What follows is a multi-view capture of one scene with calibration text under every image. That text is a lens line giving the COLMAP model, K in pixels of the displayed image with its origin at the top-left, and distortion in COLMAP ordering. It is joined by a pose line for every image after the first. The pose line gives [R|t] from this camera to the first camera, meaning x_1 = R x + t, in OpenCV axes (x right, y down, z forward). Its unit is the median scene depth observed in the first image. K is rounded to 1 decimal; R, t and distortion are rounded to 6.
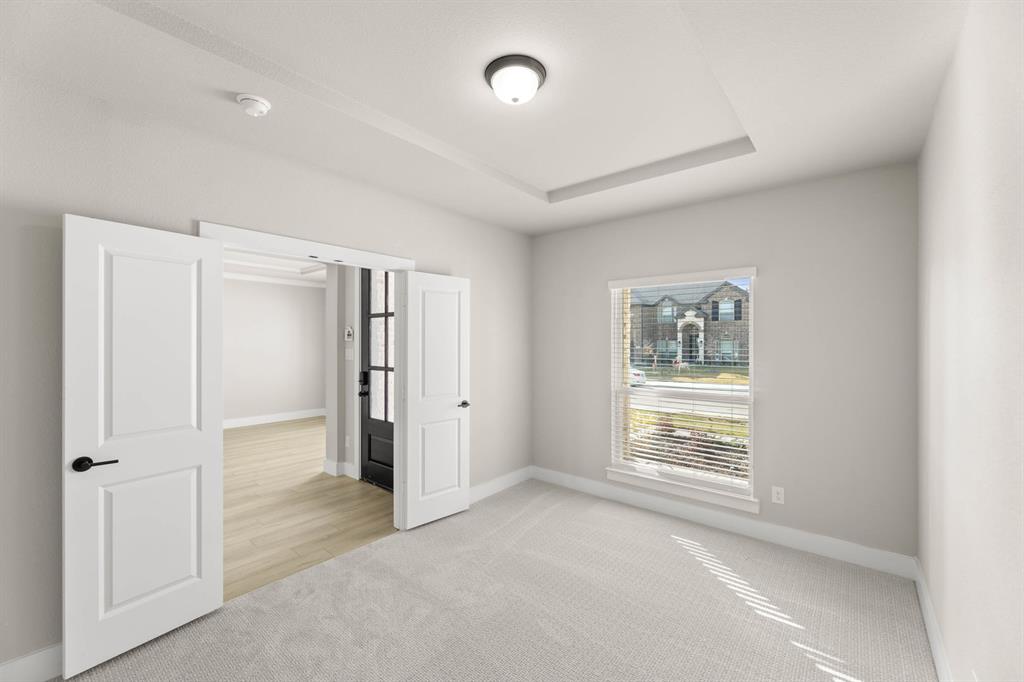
lens RADIAL K [[417.7, 0, 515.2], [0, 417.7, 340.0], [0, 0, 1]] dist [-0.001864, -0.000068]
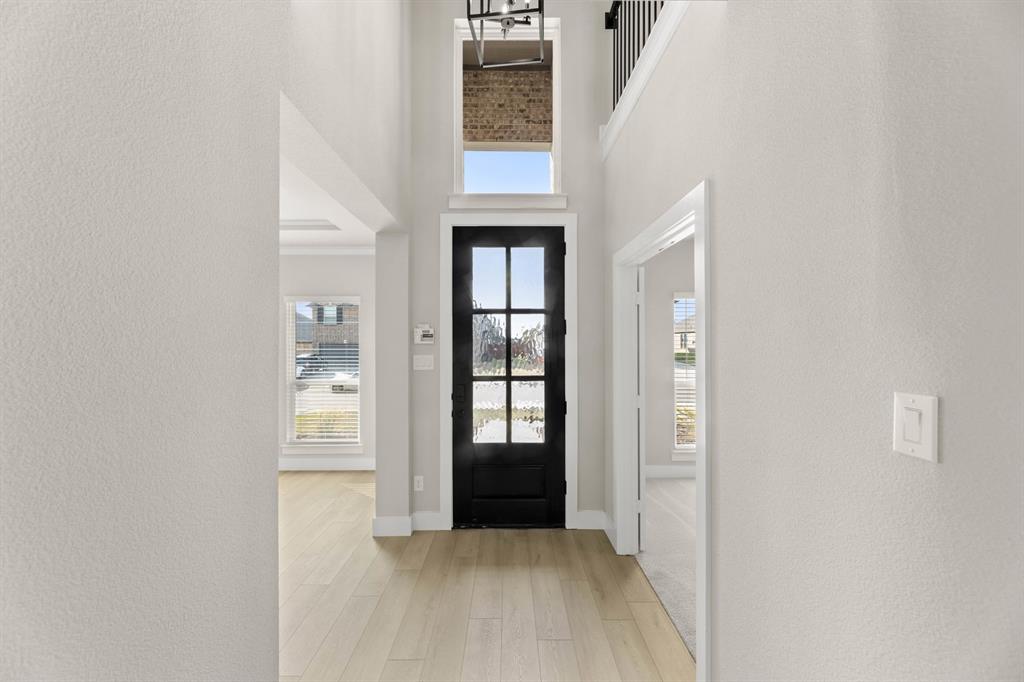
lens RADIAL K [[417.7, 0, 513.3], [0, 417.7, 341.4], [0, 0, 1]] dist [-0.001864, -0.000068]
pose [[0.768980, -0.003576, 0.639262, -0.816058], [0.006486, 0.999977, -0.002208, -0.000653], [-0.639239, 0.005844, 0.768986, 0.371094]]
